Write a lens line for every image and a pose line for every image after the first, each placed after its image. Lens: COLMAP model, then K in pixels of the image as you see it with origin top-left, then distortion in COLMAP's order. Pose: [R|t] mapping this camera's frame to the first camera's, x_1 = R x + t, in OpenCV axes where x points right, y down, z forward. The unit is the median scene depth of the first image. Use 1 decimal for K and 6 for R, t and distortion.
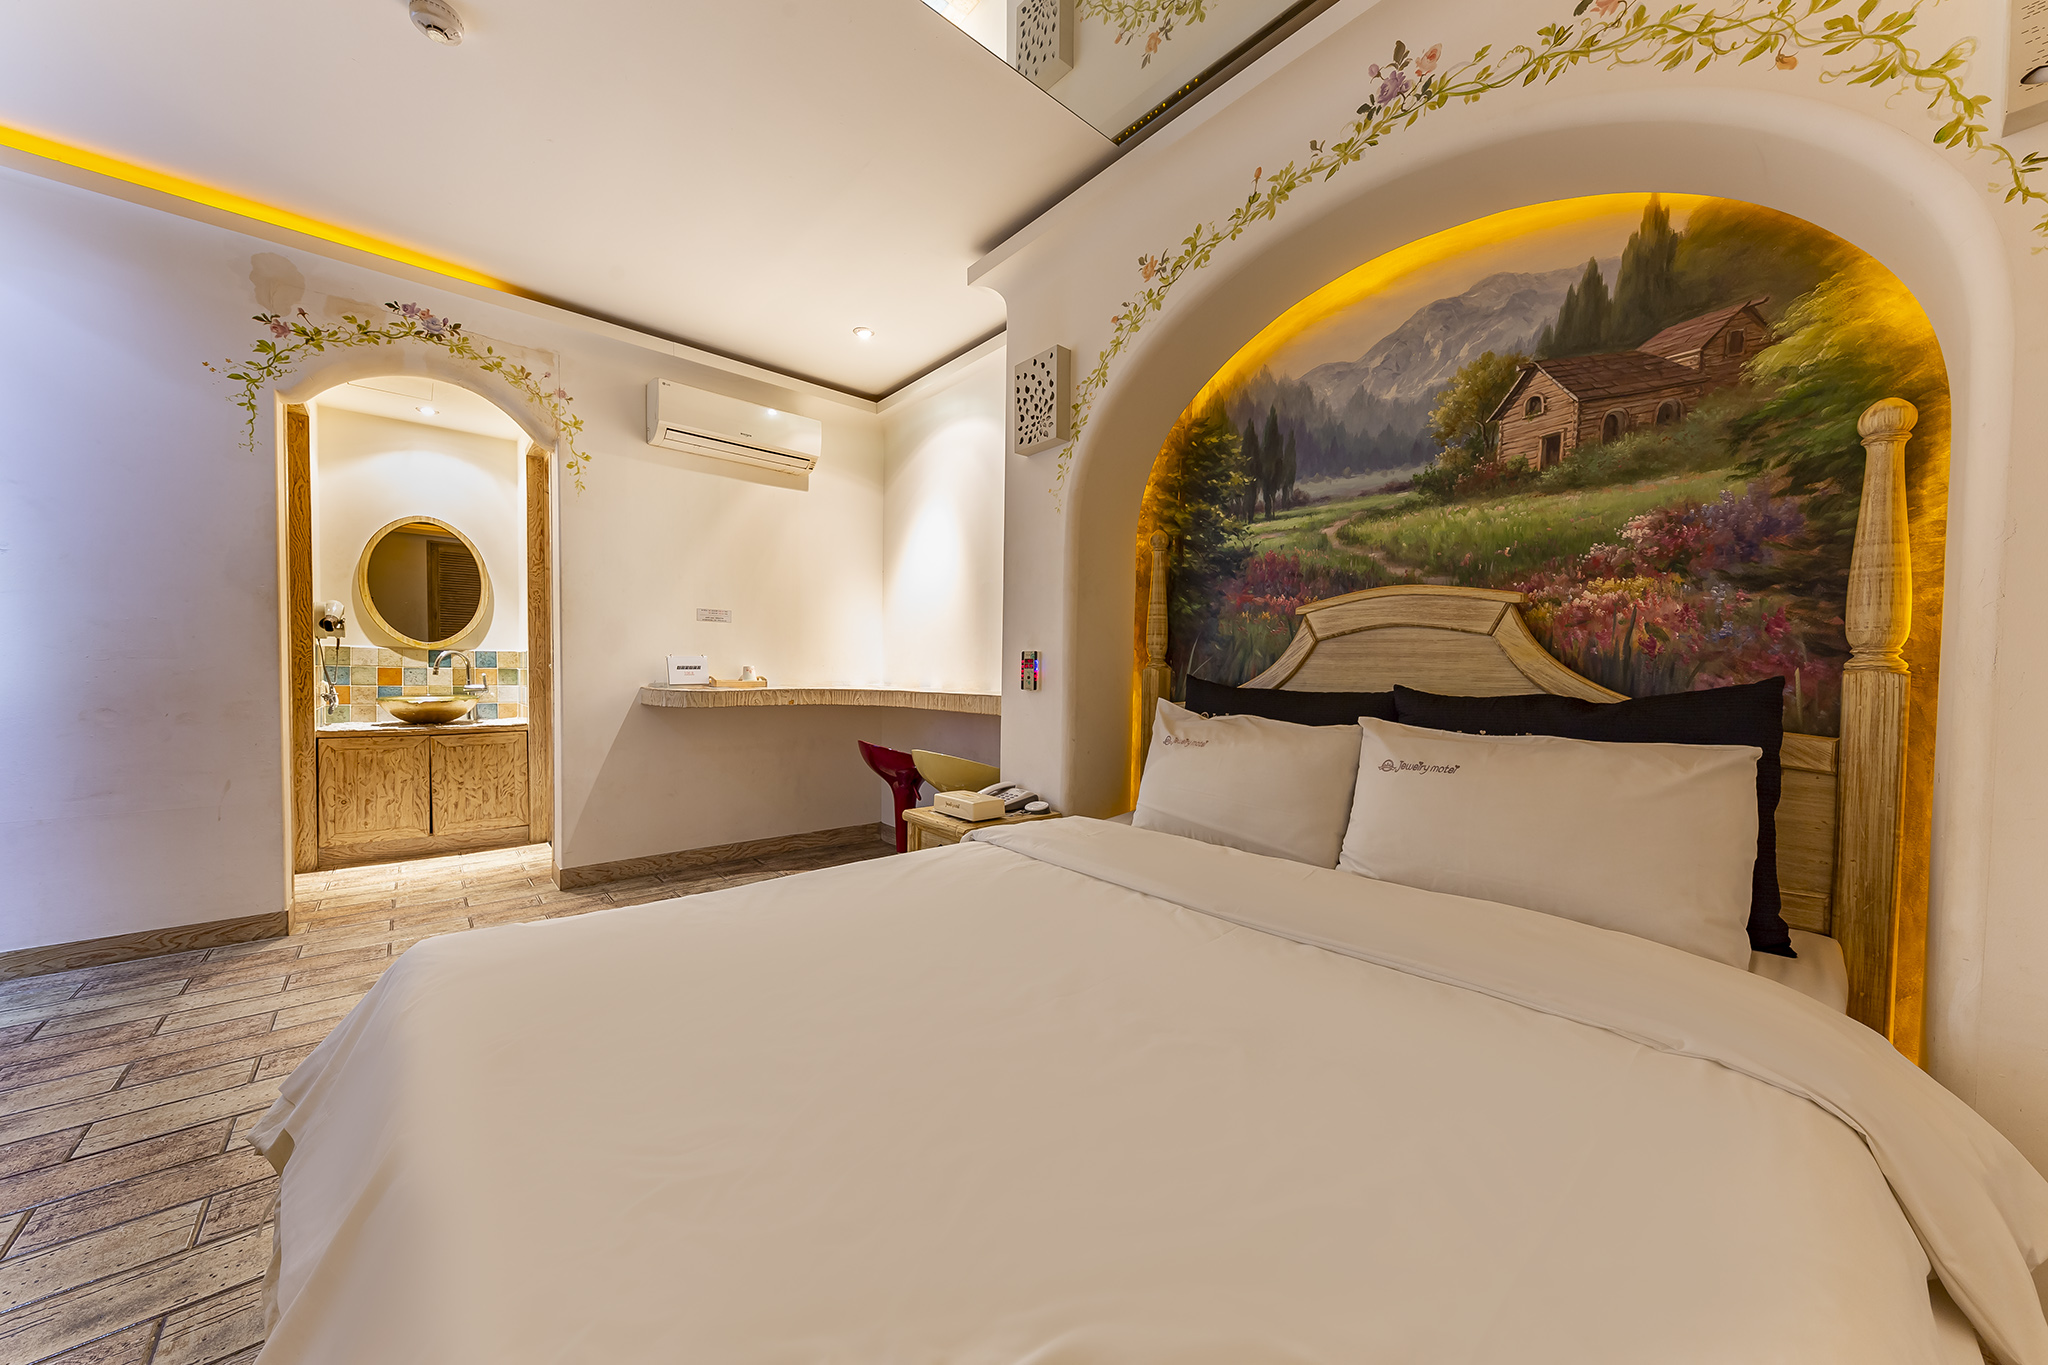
lens RADIAL K [[697.7, 0, 1022.8], [0, 697.7, 691.6], [0, 0, 1]] dist [0.018917, -0.005816]
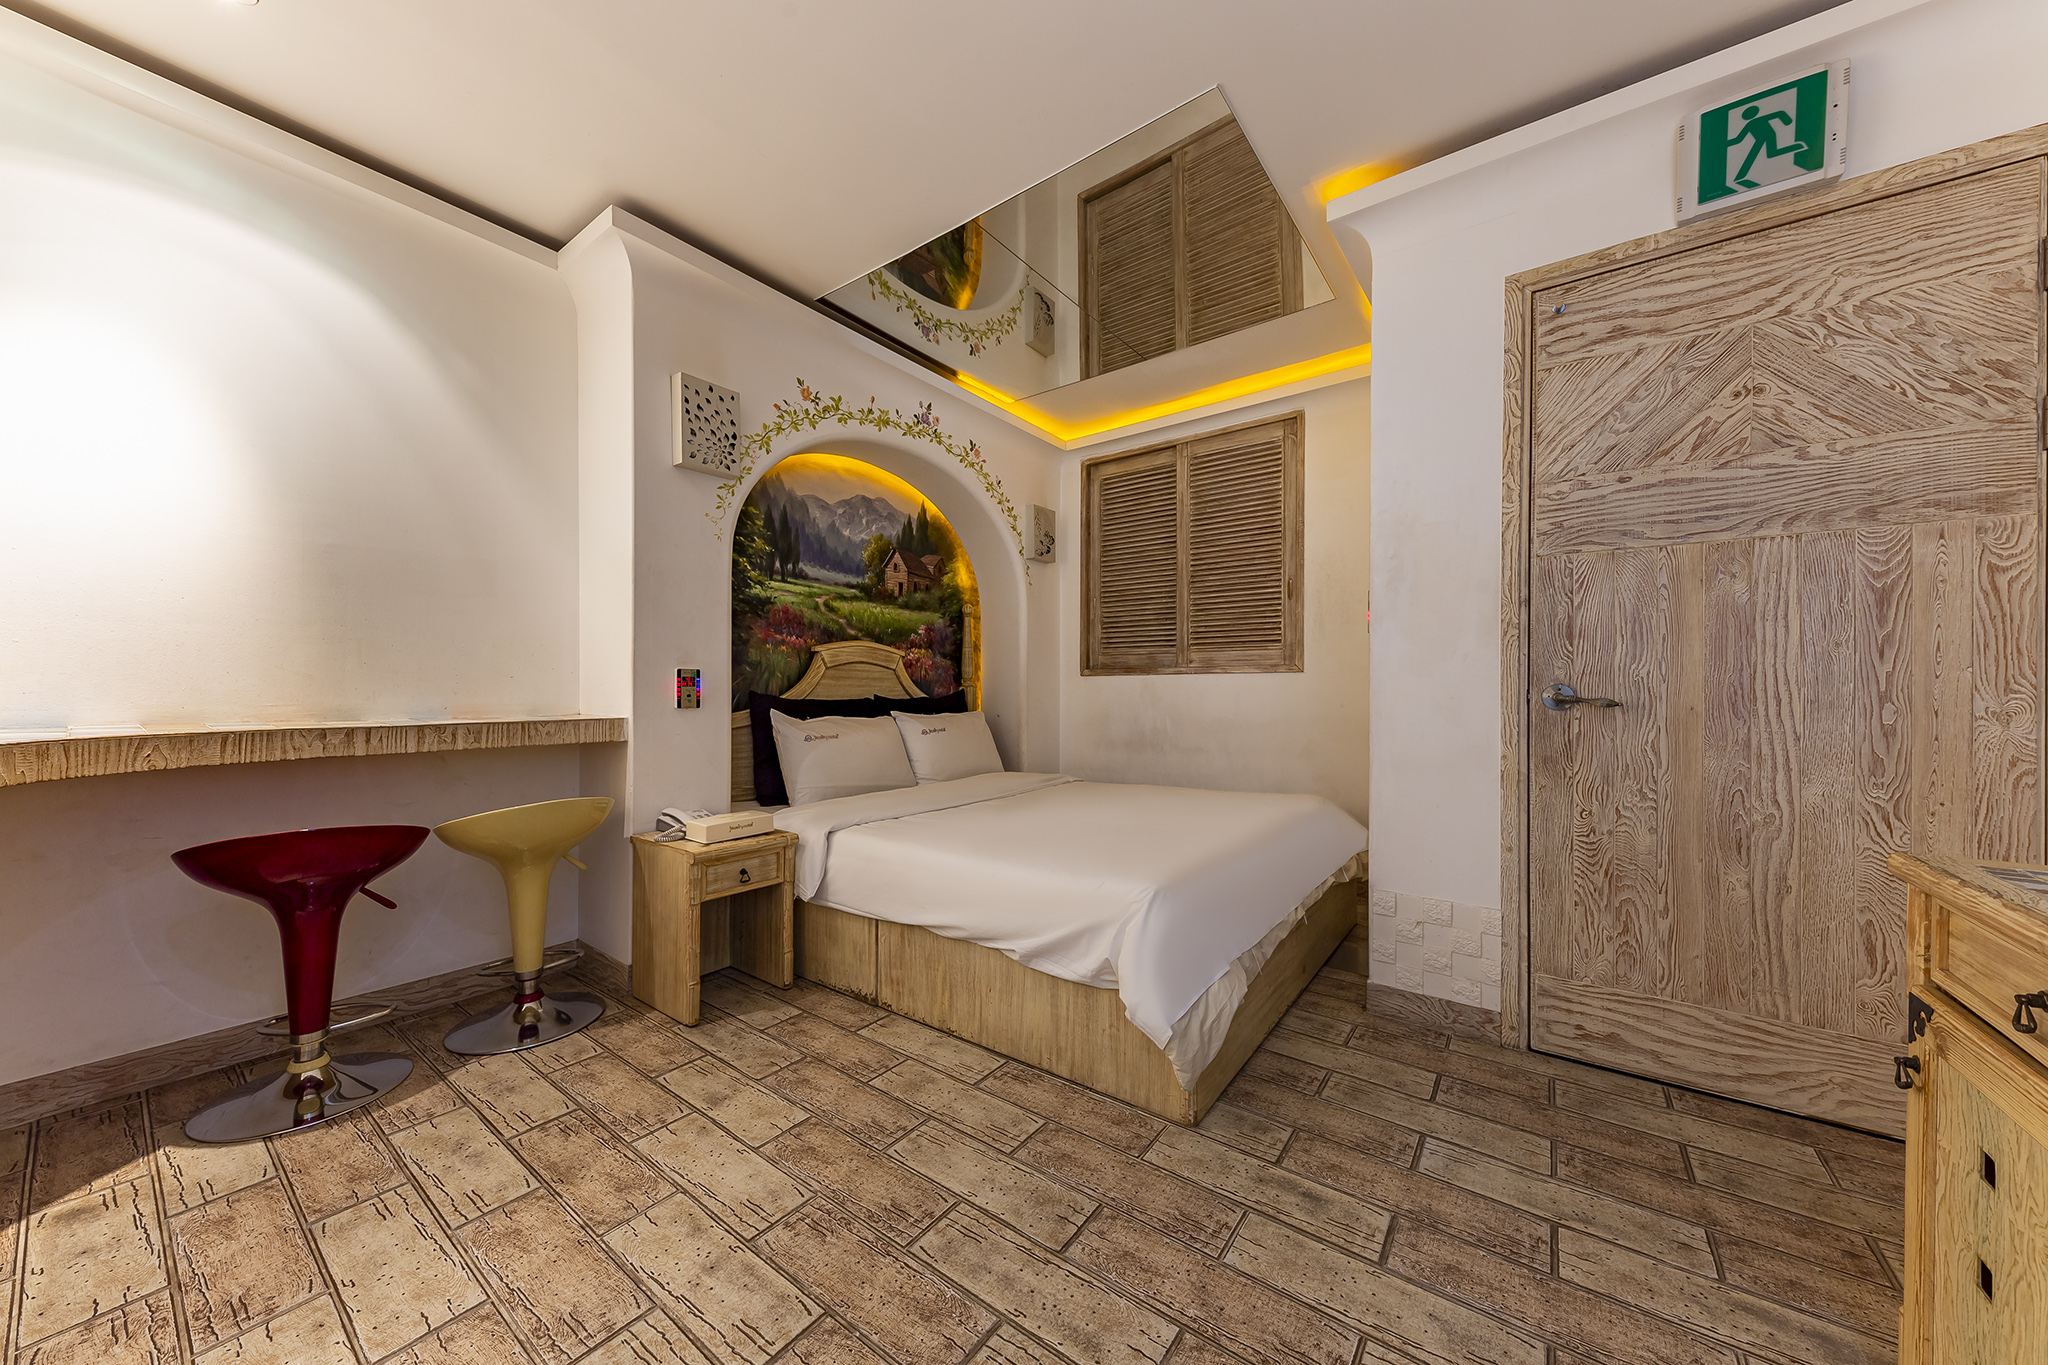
lens RADIAL K [[697.7, 0, 1022.8], [0, 697.7, 691.6], [0, 0, 1]] dist [0.018917, -0.005816]
pose [[-0.205976, -0.013578, 0.978463, -1.286403], [0.026894, 0.999447, 0.019530, -0.039709], [-0.978188, 0.030338, -0.205497, 0.914418]]
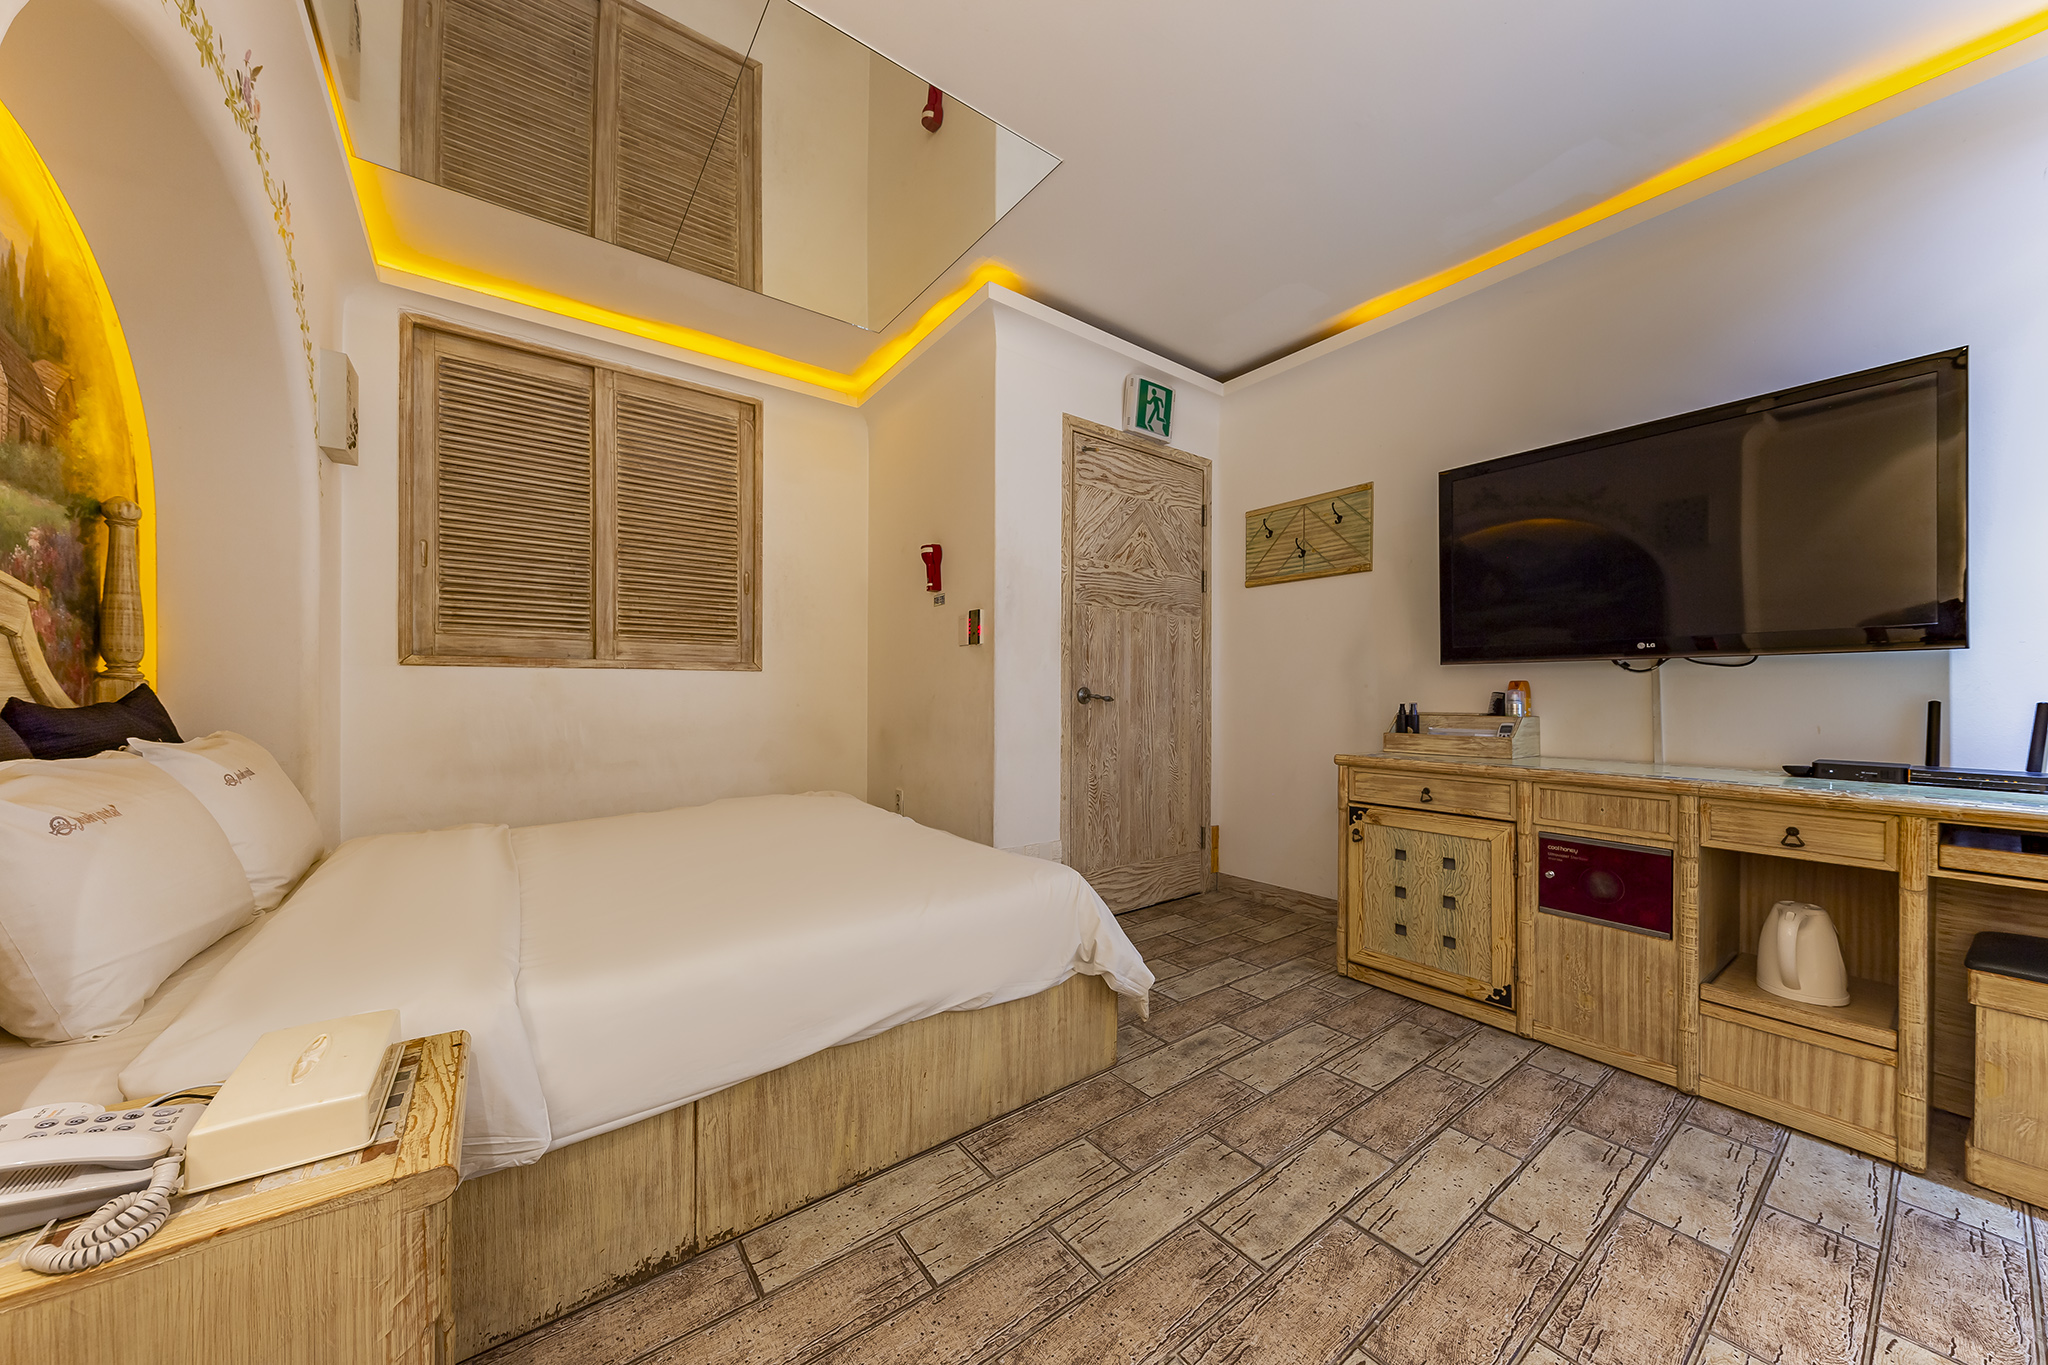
lens RADIAL K [[697.7, 0, 1022.8], [0, 697.7, 691.6], [0, 0, 1]] dist [0.018917, -0.005816]
pose [[-0.996291, -0.015149, 0.084709, -0.509220], [-0.012546, 0.999435, 0.031170, -0.047121], [-0.085133, 0.029991, -0.995918, 1.495763]]
